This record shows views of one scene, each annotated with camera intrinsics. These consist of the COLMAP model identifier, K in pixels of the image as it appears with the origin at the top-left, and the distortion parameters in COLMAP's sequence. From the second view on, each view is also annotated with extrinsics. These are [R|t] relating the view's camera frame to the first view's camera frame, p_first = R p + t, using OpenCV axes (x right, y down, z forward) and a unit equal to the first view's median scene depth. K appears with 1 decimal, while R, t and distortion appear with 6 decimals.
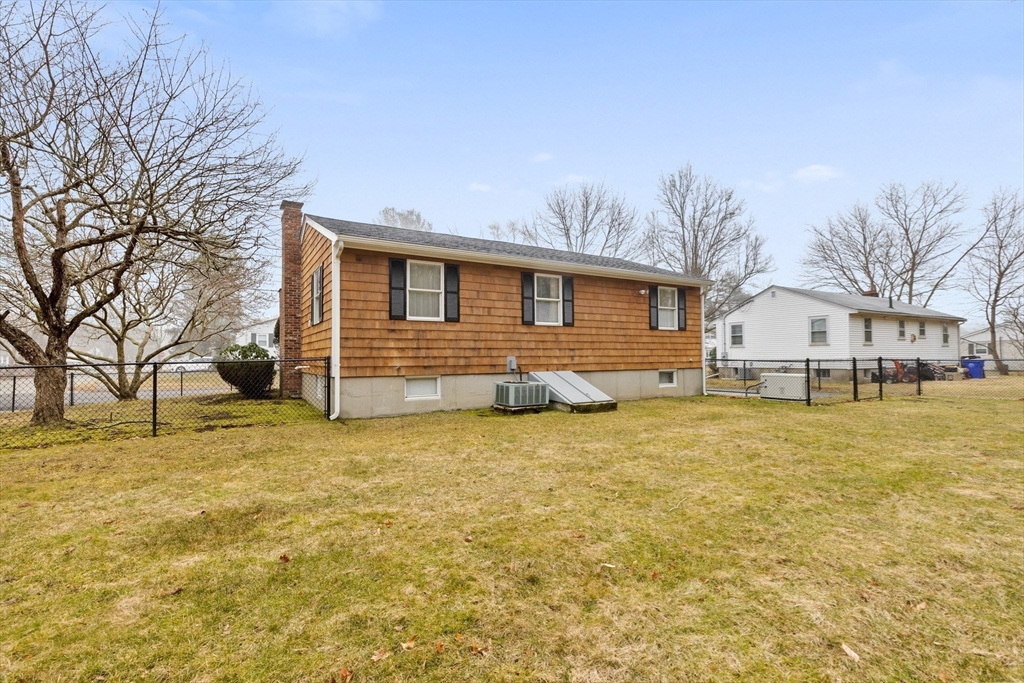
lens RADIAL K [[465.0, 0, 511.0], [0, 465.0, 344.8], [0, 0, 1]] dist [-0.008706, 0.005700]
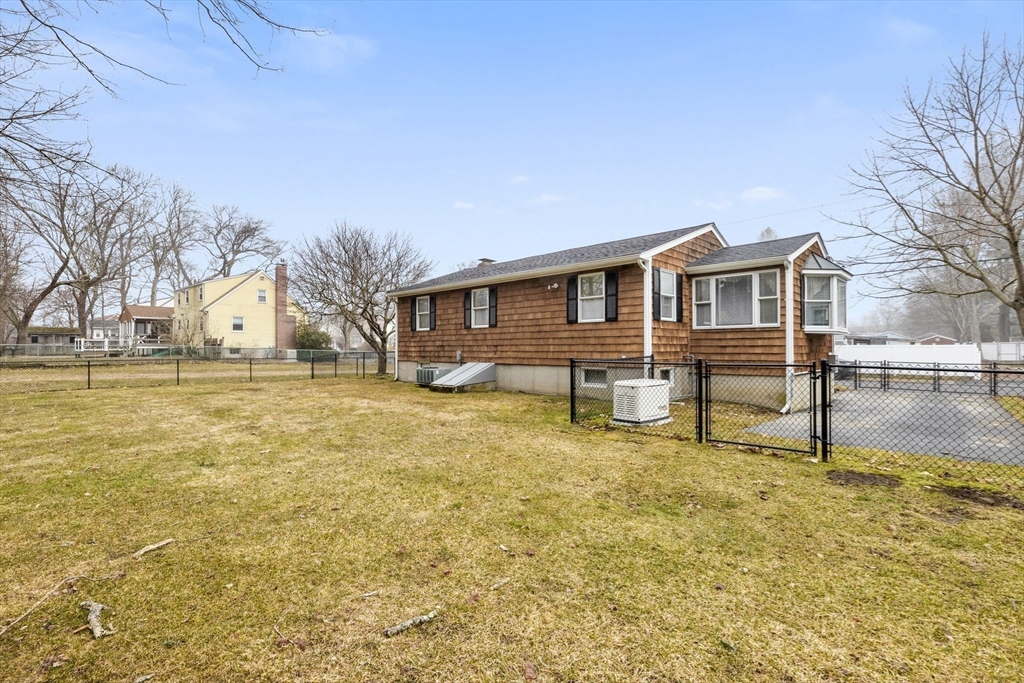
lens RADIAL K [[461.8, 0, 510.6], [0, 461.8, 337.9], [0, 0, 1]] dist [-0.009401, 0.005574]
pose [[0.251270, -0.021459, -0.967679, 1.322586], [0.020103, 0.999654, -0.016948, 0.010734], [0.967708, -0.015194, 0.251615, 0.730896]]
